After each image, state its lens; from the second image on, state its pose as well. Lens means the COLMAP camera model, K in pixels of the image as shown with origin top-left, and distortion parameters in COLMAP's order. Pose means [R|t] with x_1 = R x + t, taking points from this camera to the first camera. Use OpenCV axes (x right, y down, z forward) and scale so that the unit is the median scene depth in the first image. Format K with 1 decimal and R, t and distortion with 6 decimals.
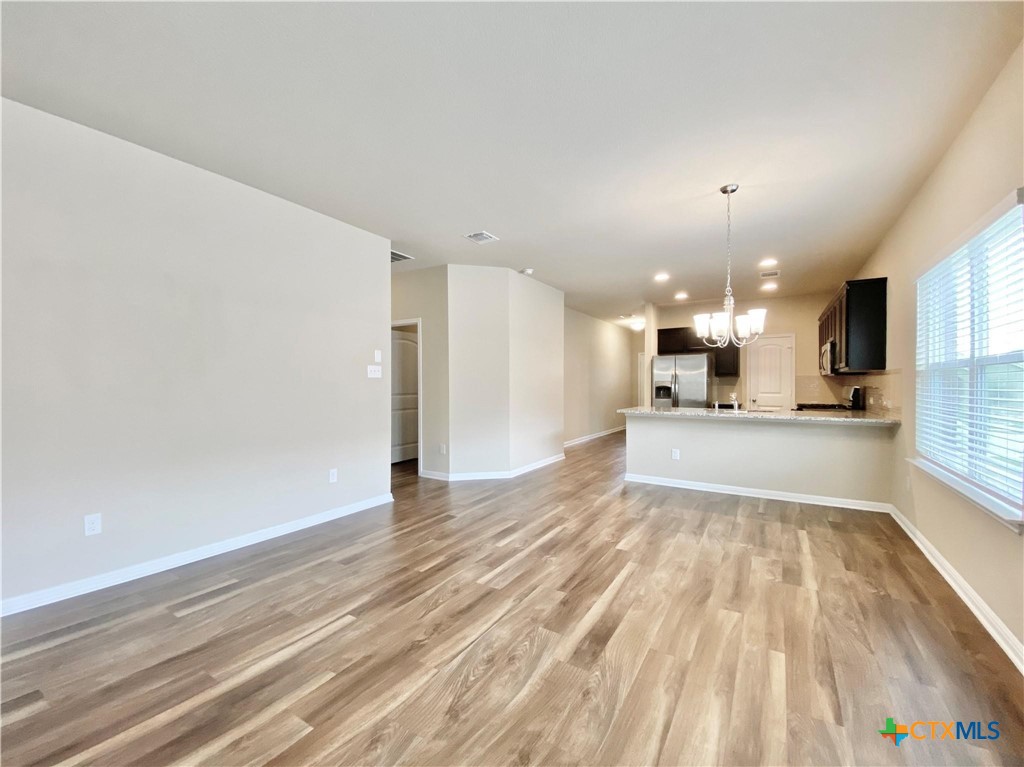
lens RADIAL K [[428.1, 0, 510.0], [0, 428.1, 385.3], [0, 0, 1]] dist [-0.029300, -0.002820]
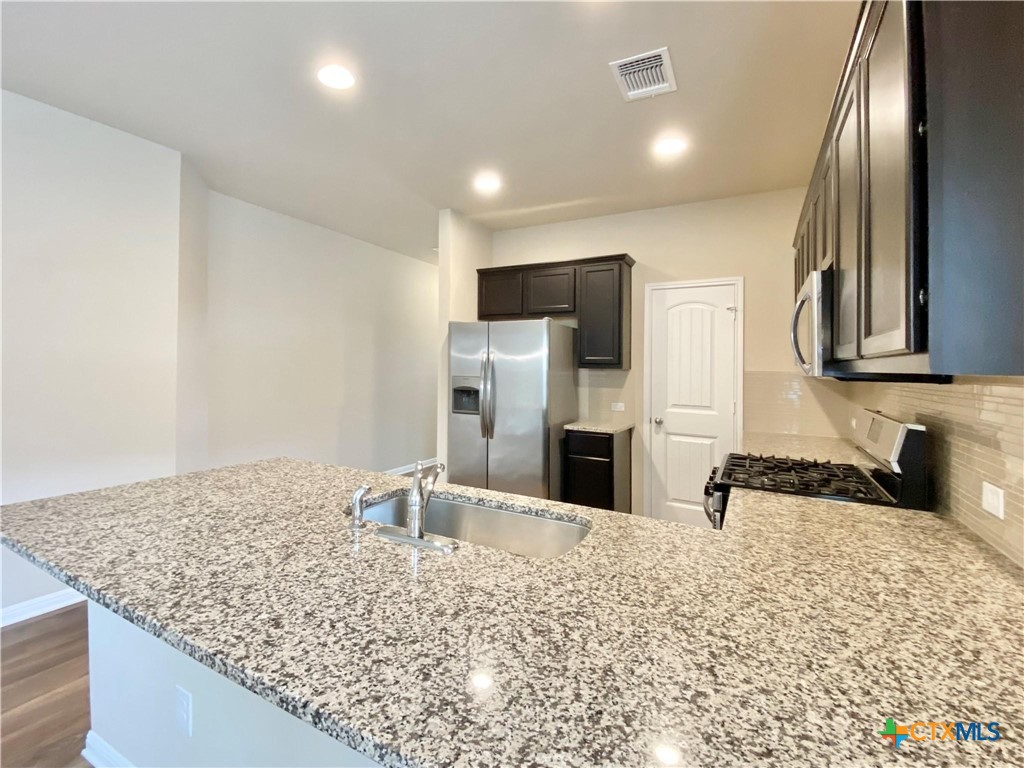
lens RADIAL K [[428.1, 0, 524.6], [0, 428.1, 355.3], [0, 0, 1]] dist [-0.029300, -0.002820]
pose [[0.998750, 0.018250, 0.046532, 0.691342], [-0.017269, 0.999622, -0.021406, -0.039862], [-0.046905, 0.020576, 0.998687, 0.915229]]
